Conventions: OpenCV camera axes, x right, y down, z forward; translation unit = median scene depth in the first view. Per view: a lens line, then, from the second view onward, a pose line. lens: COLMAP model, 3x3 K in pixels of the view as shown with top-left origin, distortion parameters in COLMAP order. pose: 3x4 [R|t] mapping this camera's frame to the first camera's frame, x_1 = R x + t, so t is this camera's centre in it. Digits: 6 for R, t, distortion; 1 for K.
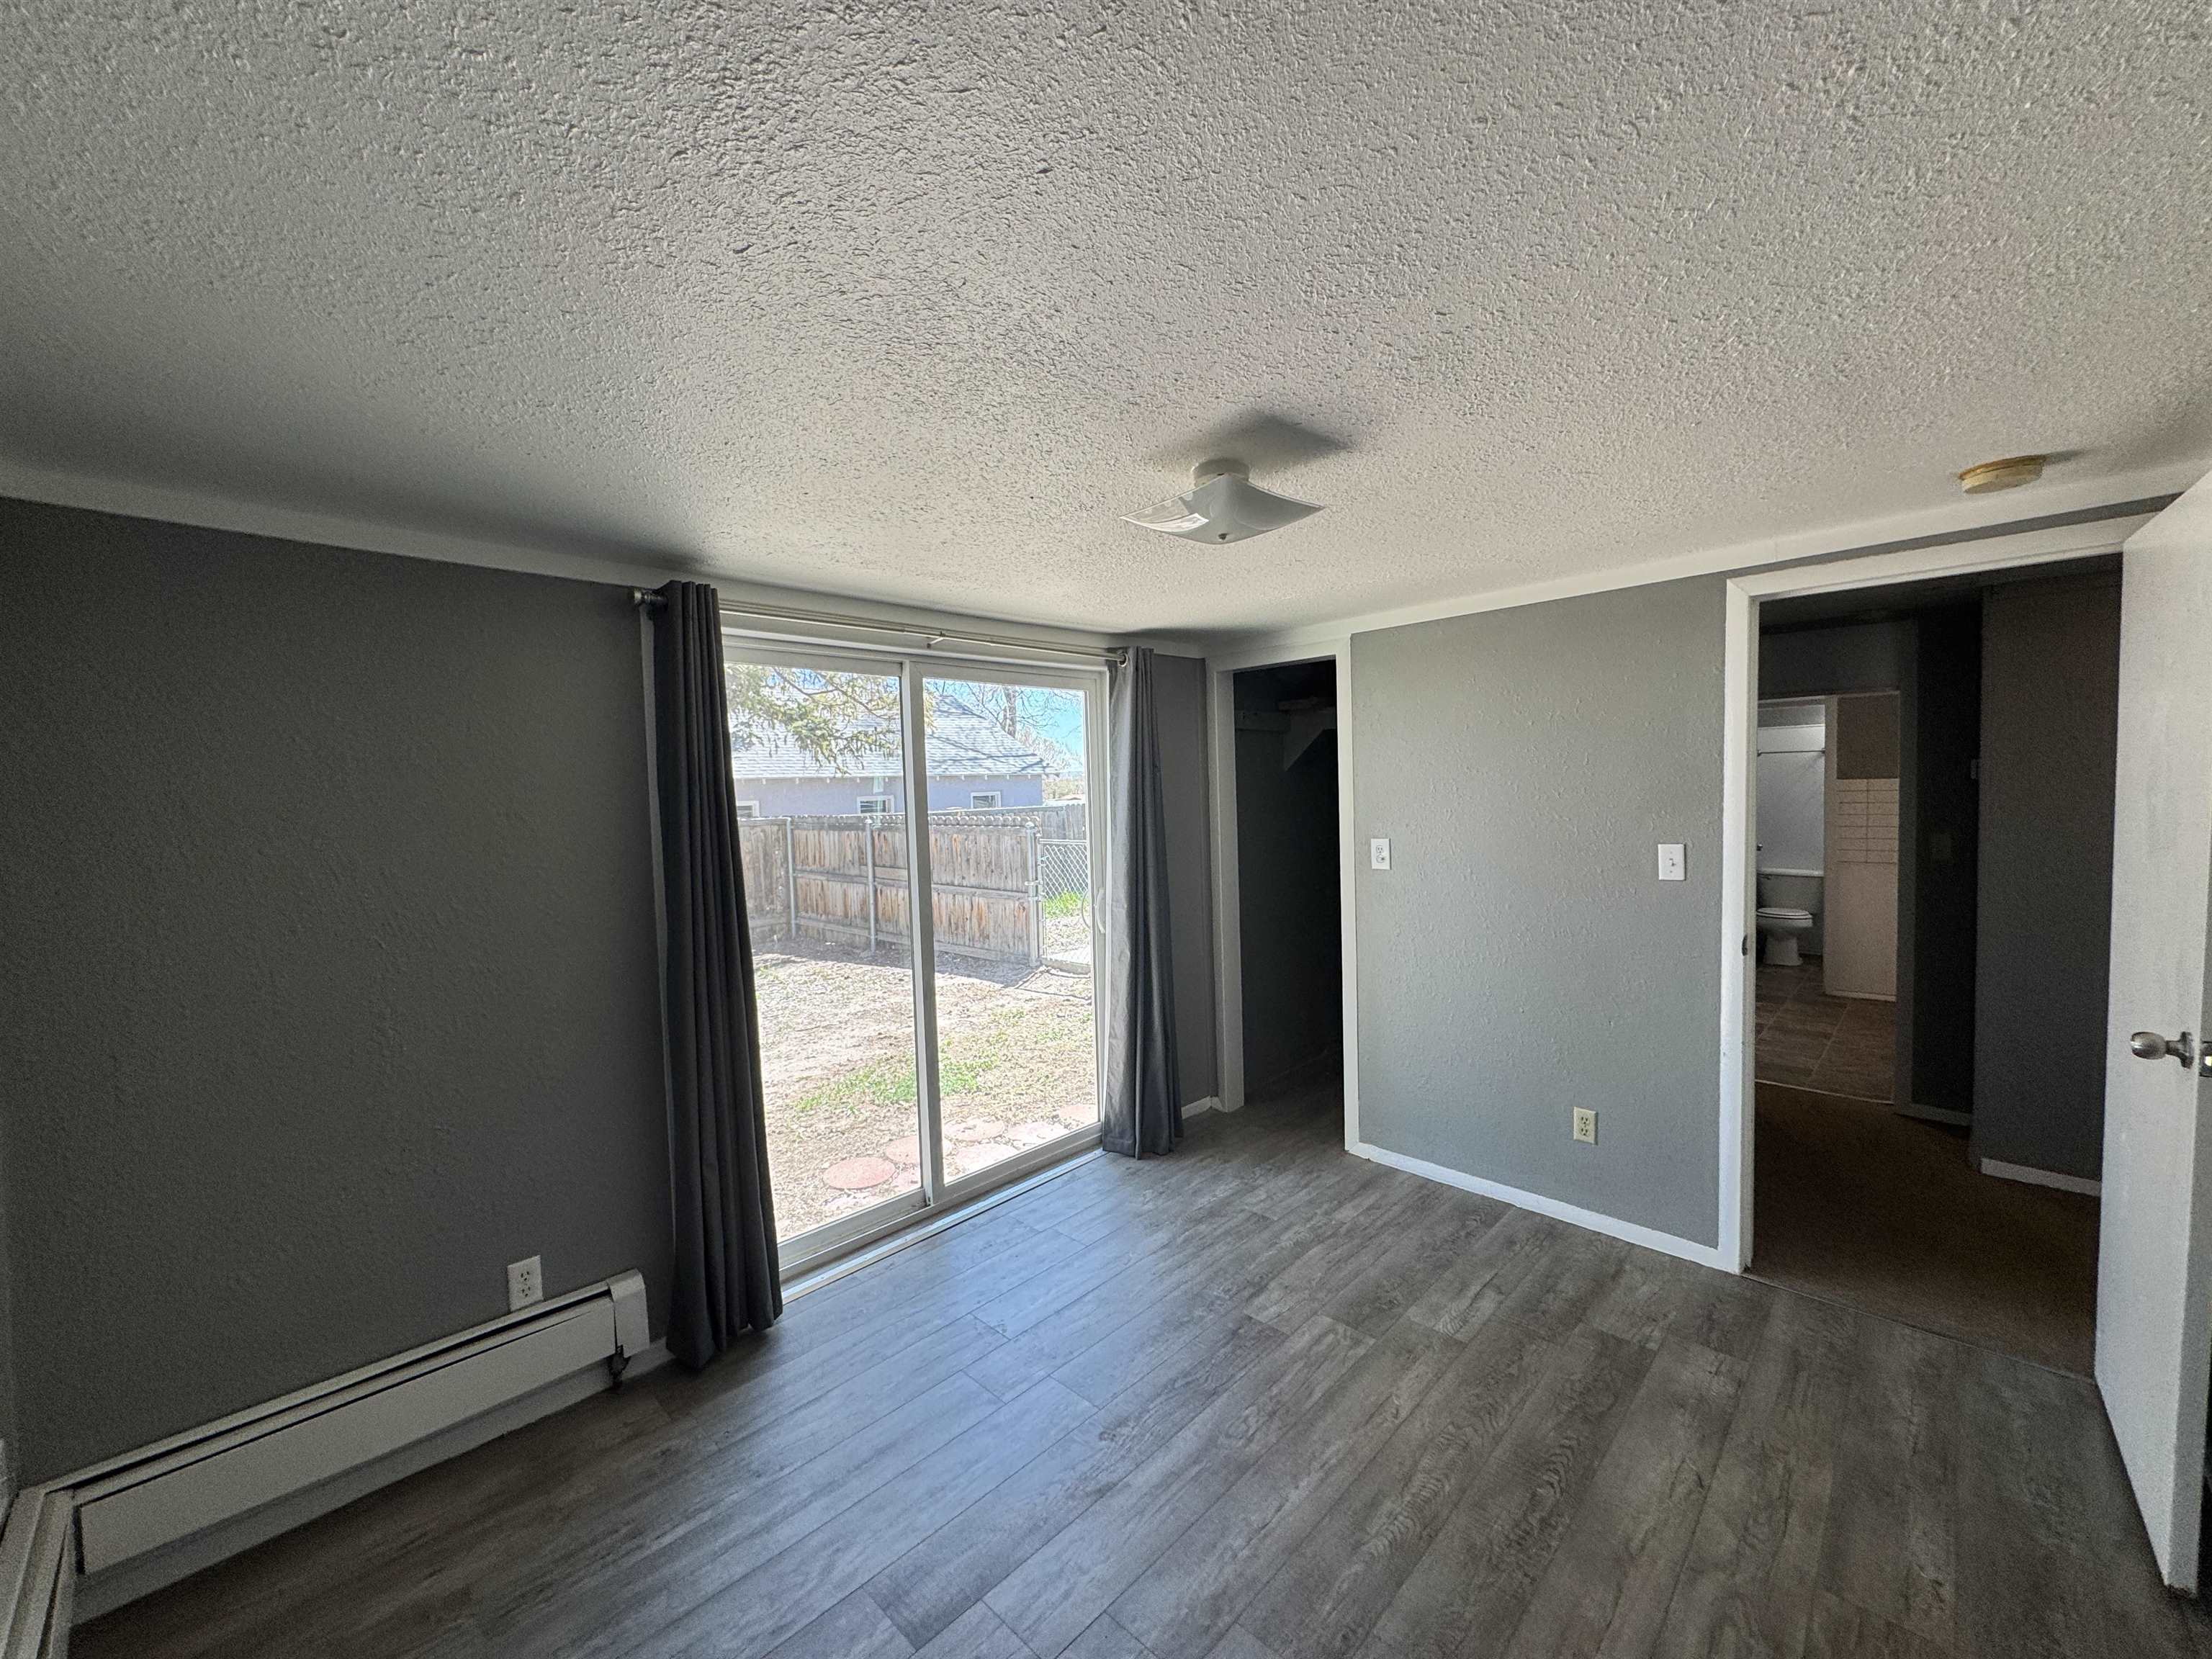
lens RADIAL K [[872.9, 0, 1106.0], [0, 872.9, 829.5], [0, 0, 1]] dist [-0.001534, -0.000153]
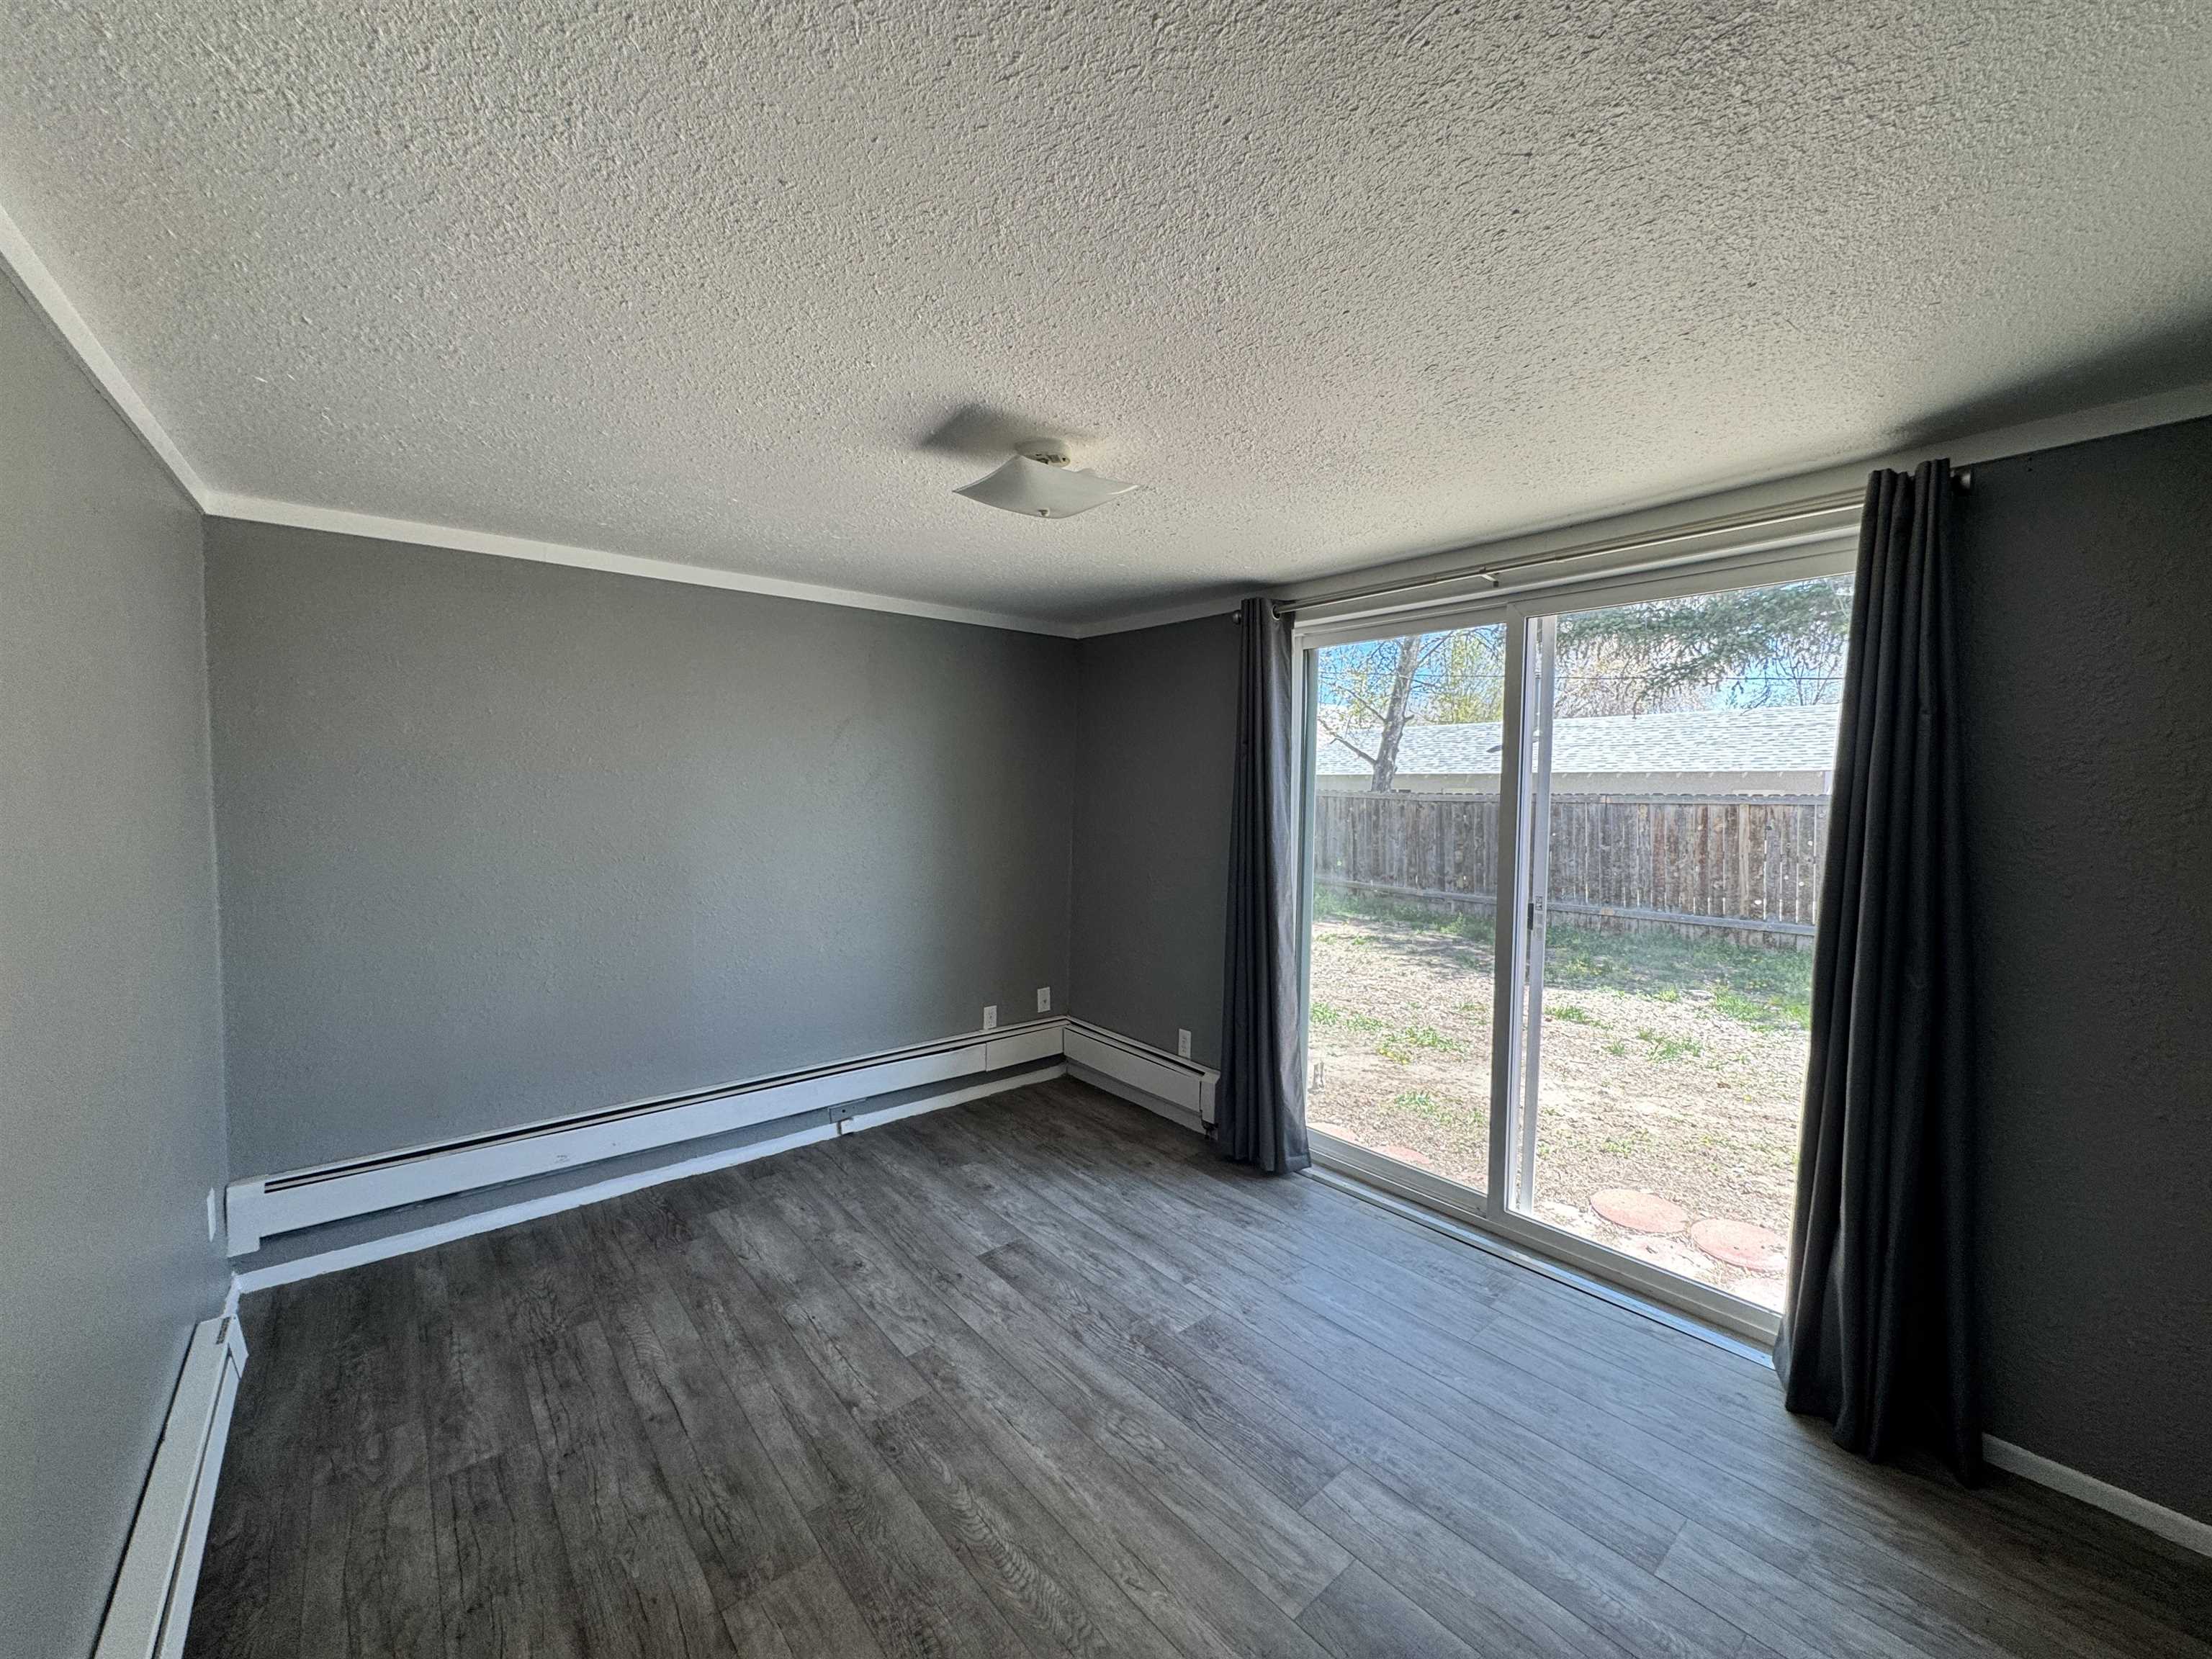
lens RADIAL K [[872.9, 0, 1106.0], [0, 872.9, 829.5], [0, 0, 1]] dist [-0.001534, -0.000153]
pose [[-0.095004, 0.090970, -0.991312, 1.081550], [-0.040274, 0.994649, 0.095136, -0.053863], [0.994662, 0.048962, -0.090832, 1.068979]]
